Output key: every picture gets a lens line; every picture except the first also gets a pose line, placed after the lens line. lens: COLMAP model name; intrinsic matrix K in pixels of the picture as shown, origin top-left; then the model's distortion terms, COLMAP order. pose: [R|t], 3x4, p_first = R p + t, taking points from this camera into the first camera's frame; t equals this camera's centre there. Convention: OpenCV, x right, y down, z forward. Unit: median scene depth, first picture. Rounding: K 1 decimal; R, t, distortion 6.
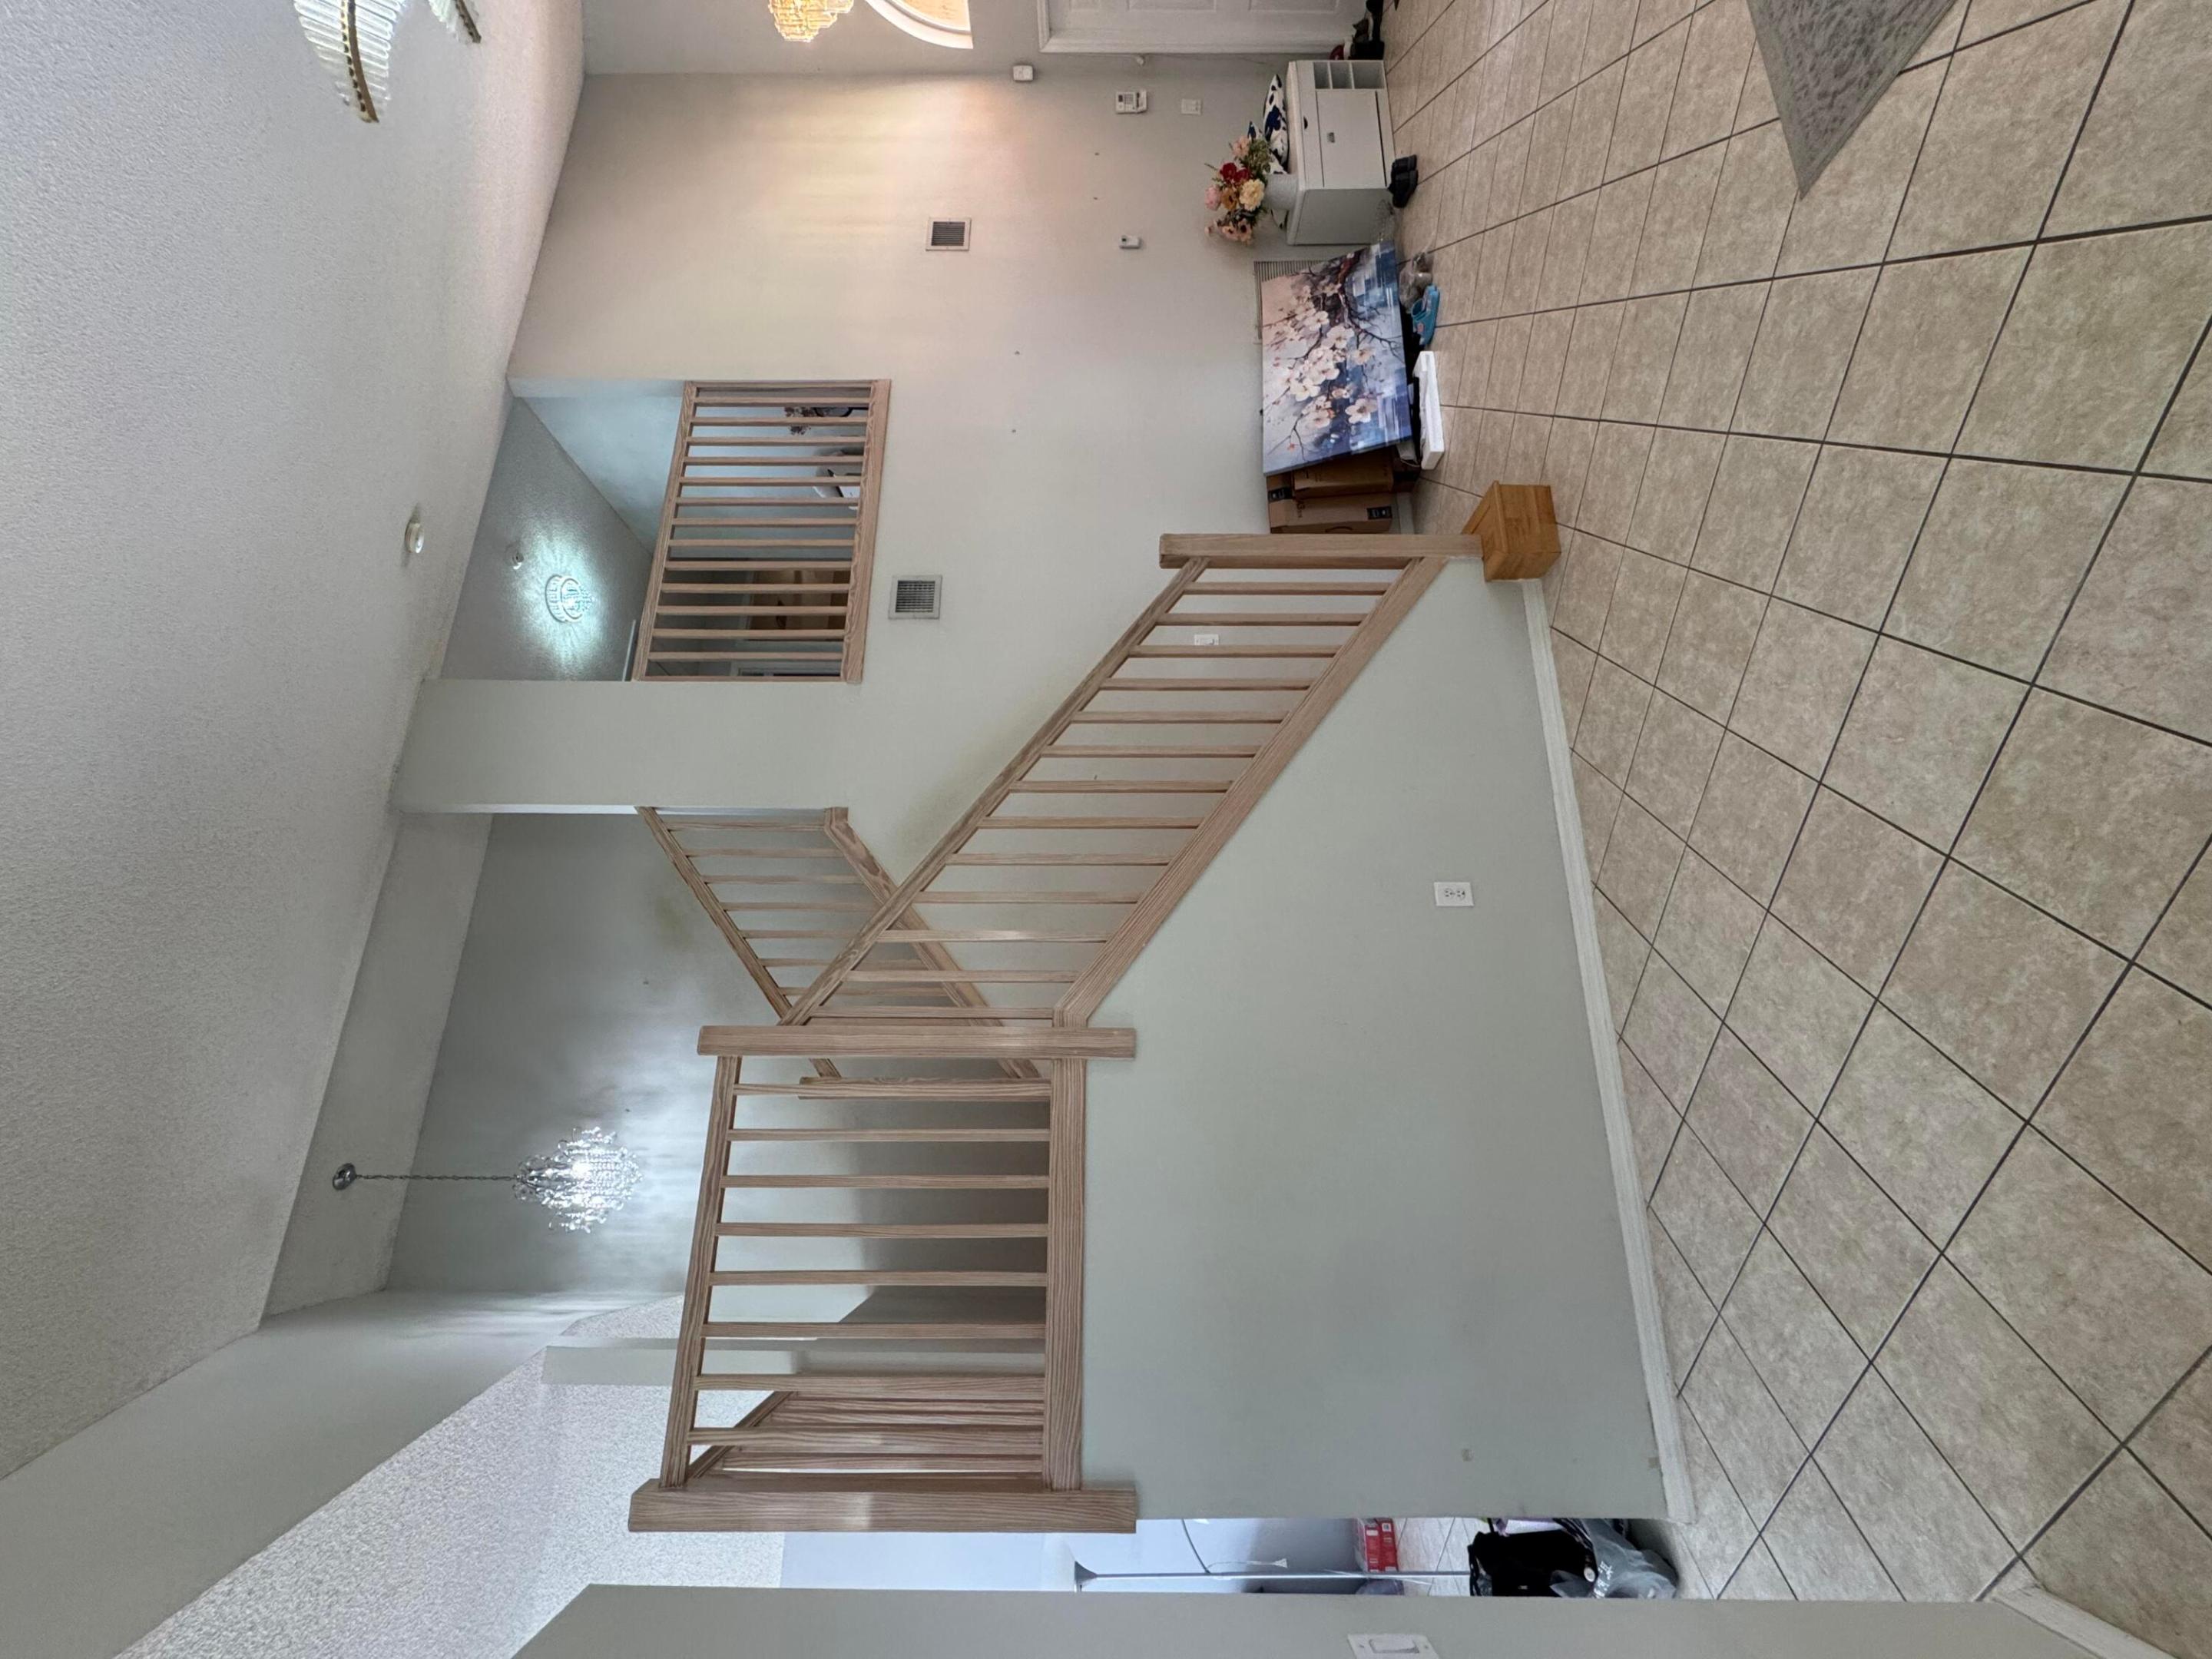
lens RADIAL K [[887.1, 0, 1105.1], [0, 887.1, 825.1], [0, 0, 1]] dist [-0.002429, 0.000374]
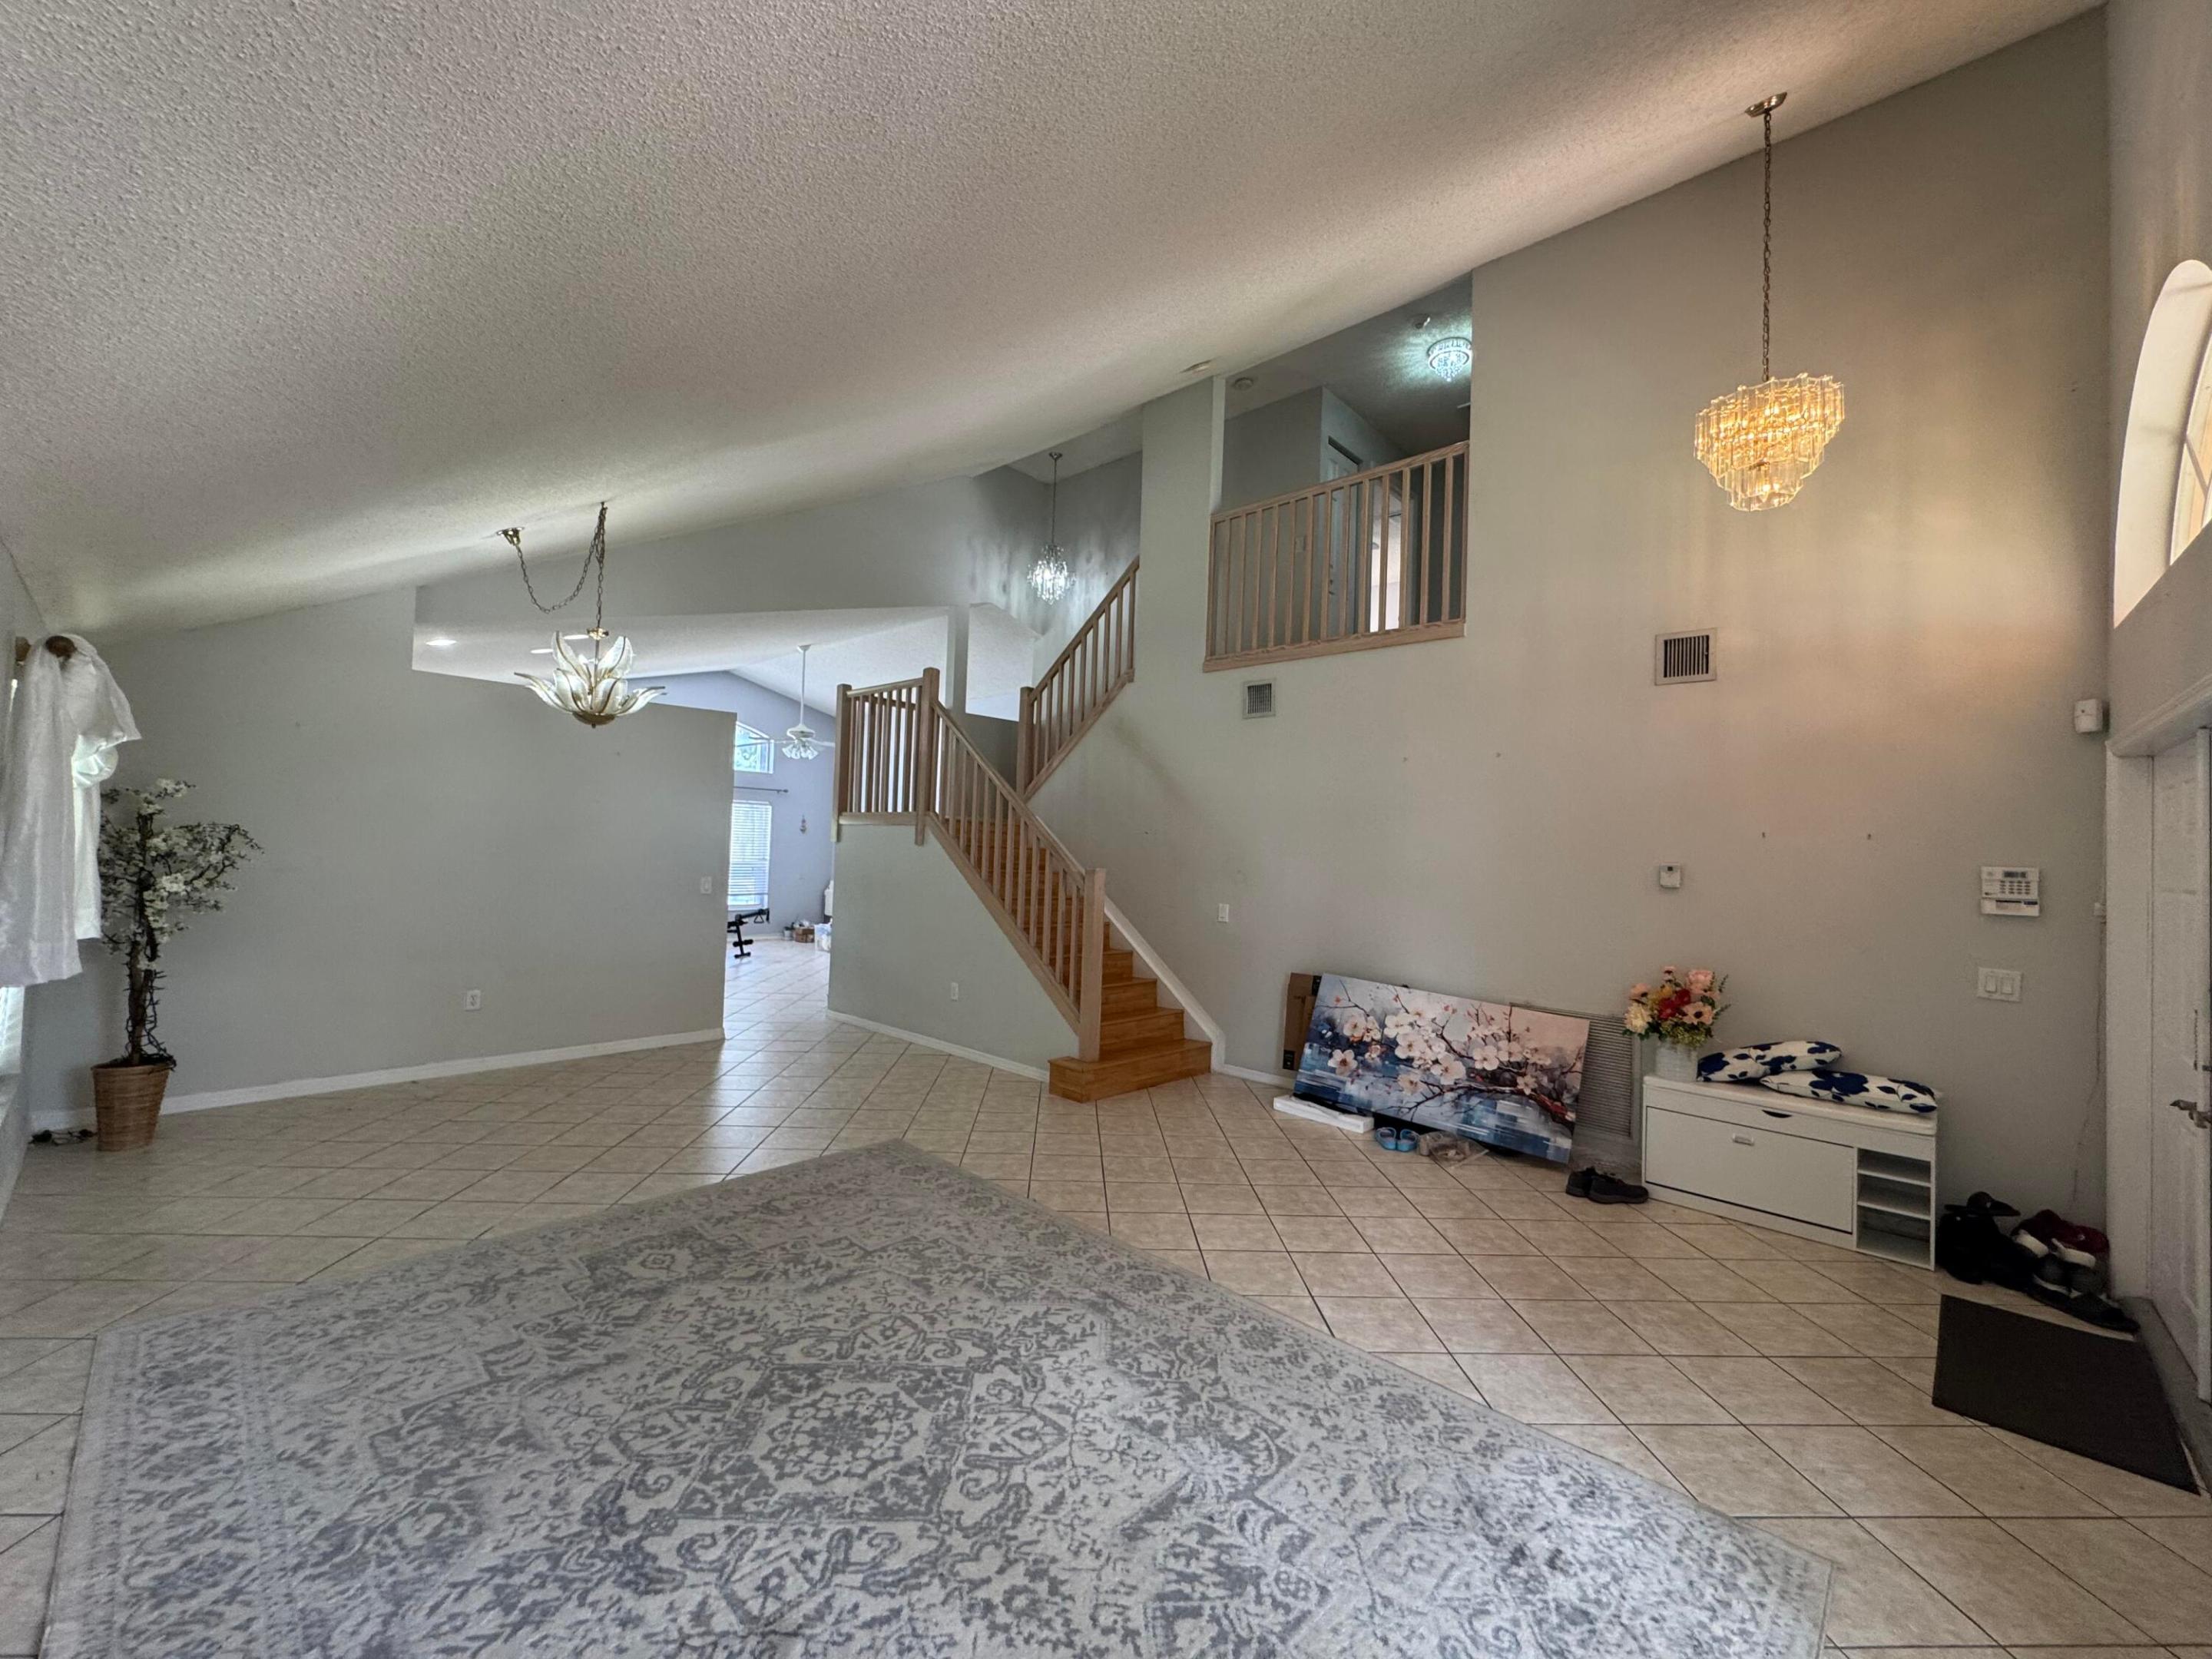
lens RADIAL K [[887.1, 0, 1105.1], [0, 887.1, 825.1], [0, 0, 1]] dist [-0.002429, 0.000374]
pose [[-0.026180, 0.999222, -0.029502, 0.022762], [-0.490062, 0.012894, 0.871592, -1.349656], [0.871295, 0.037276, 0.489343, 0.153126]]
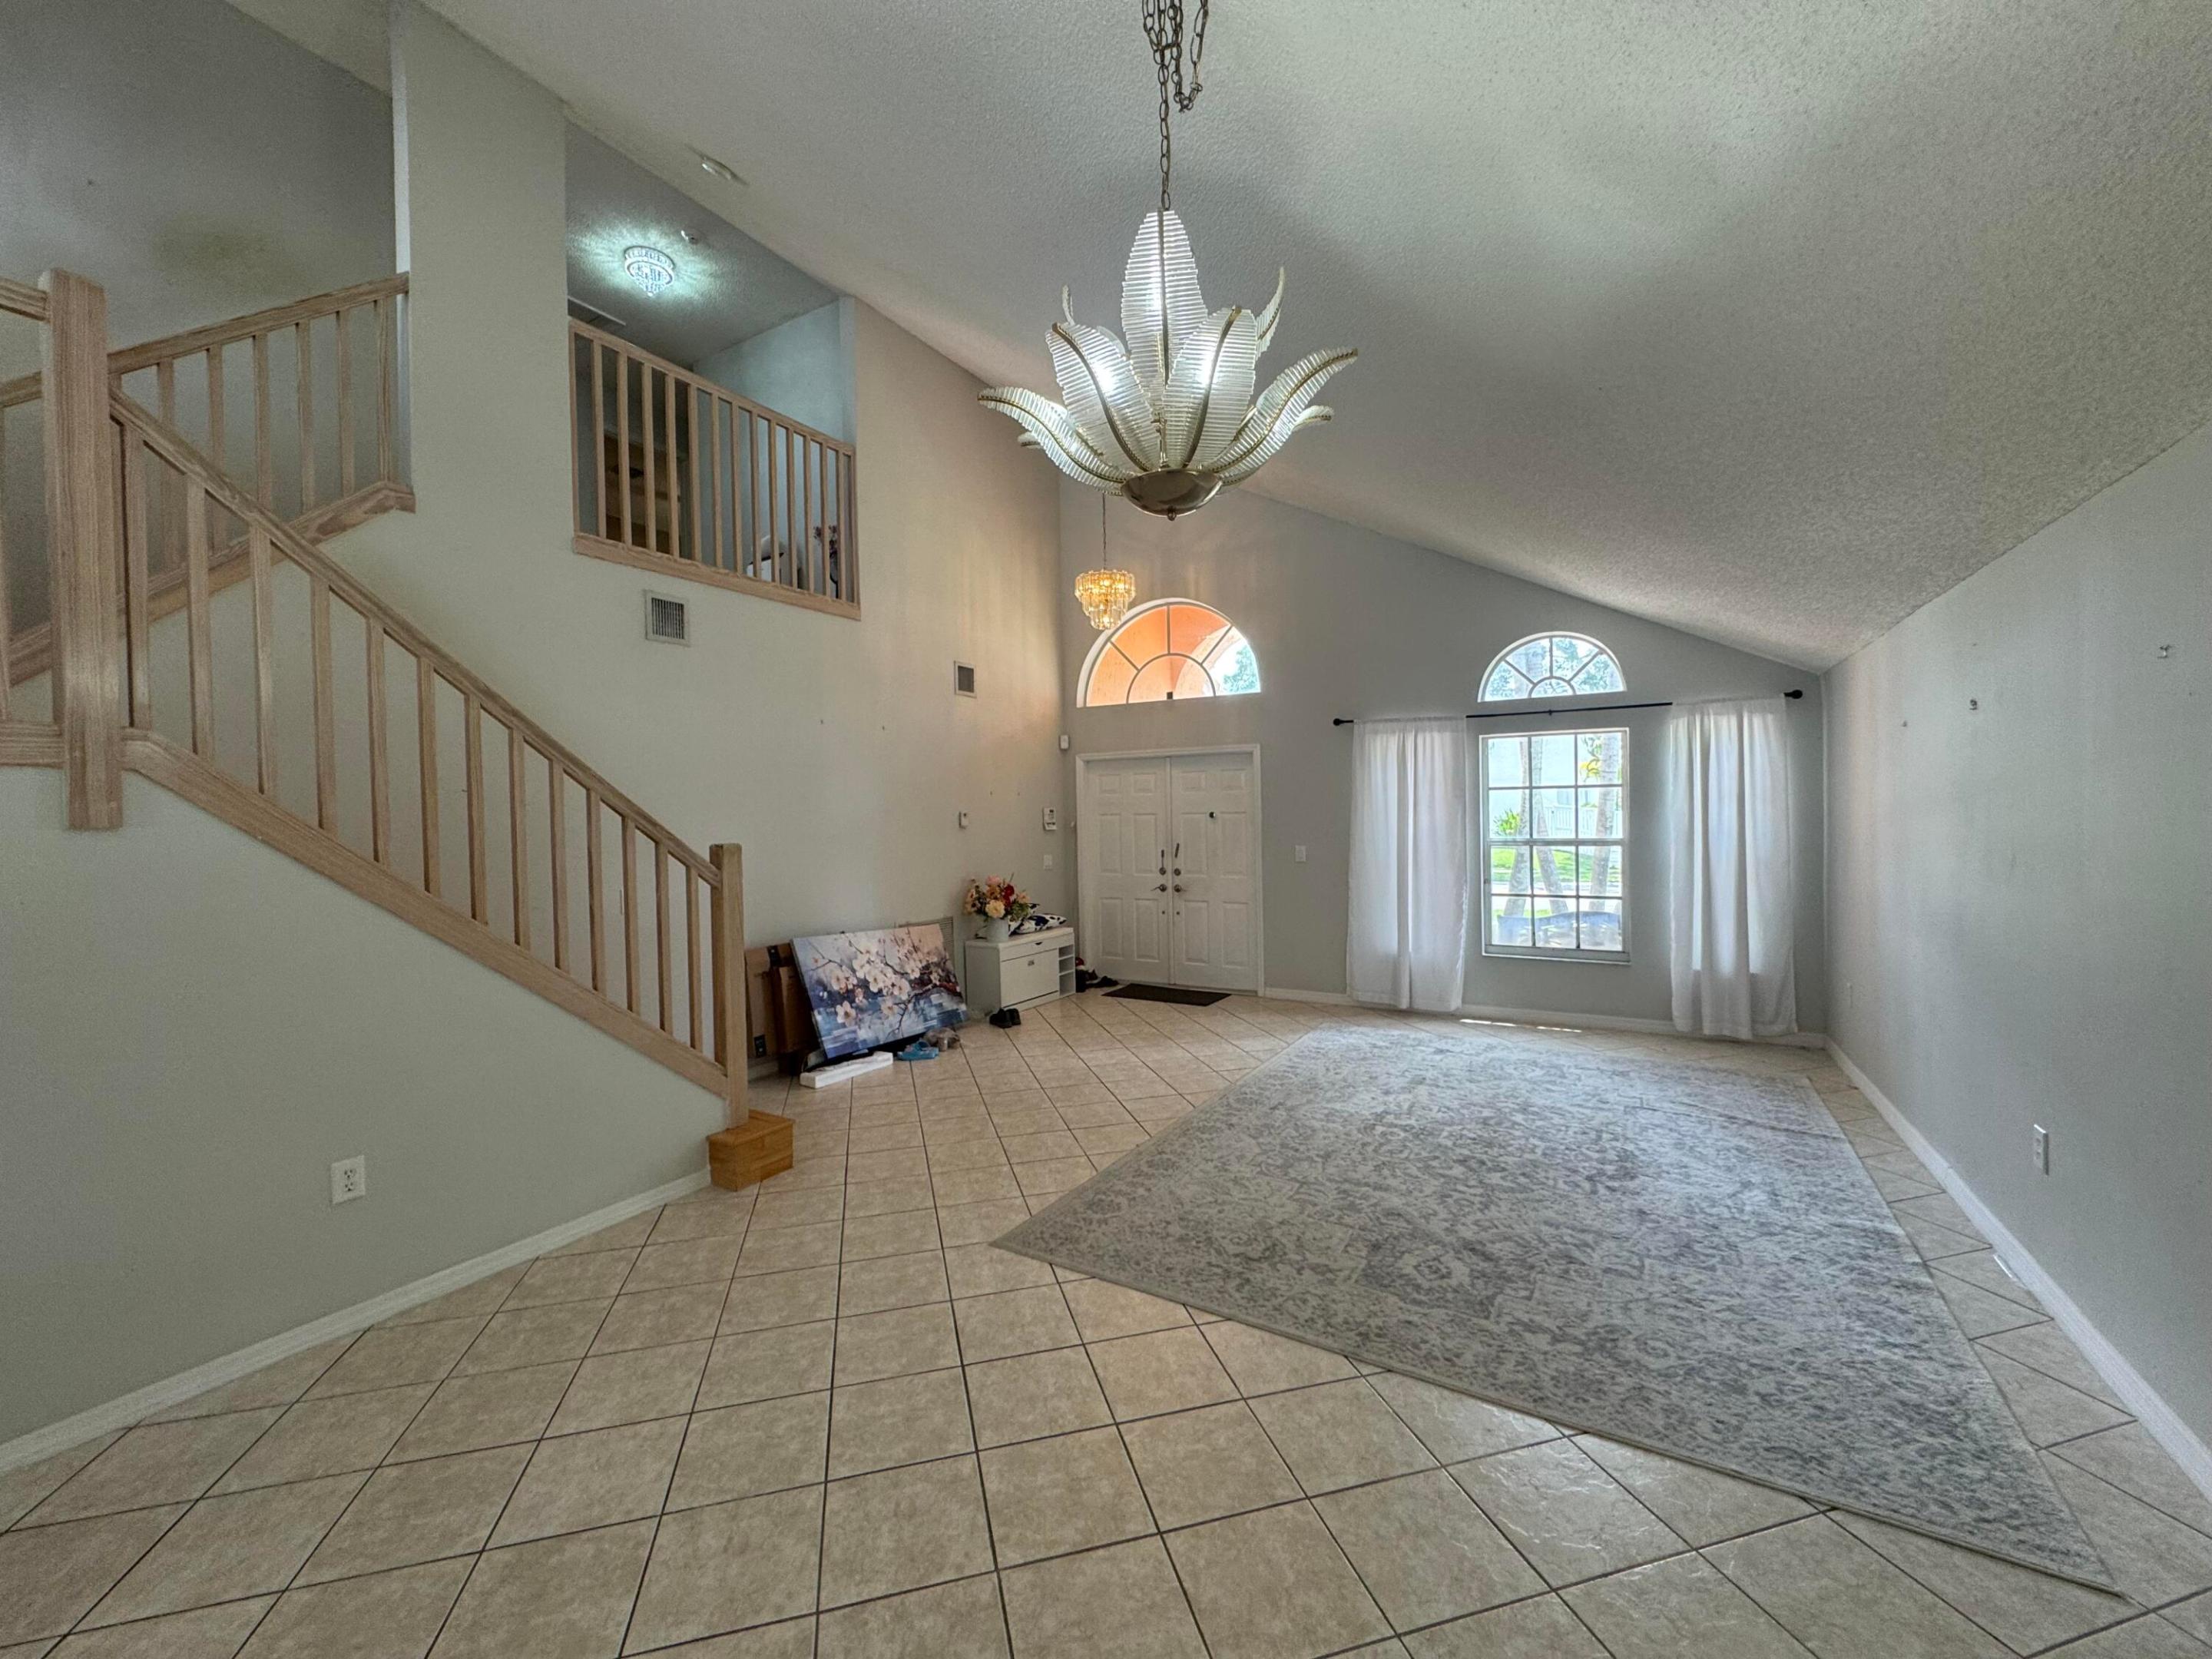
lens RADIAL K [[887.1, 0, 1105.1], [0, 887.1, 825.1], [0, 0, 1]] dist [-0.002429, 0.000374]
pose [[0.019463, 0.999658, 0.017494, 0.021205], [-0.744031, 0.026170, -0.667633, 0.064268], [-0.667862, -0.000022, 0.744285, -0.122161]]
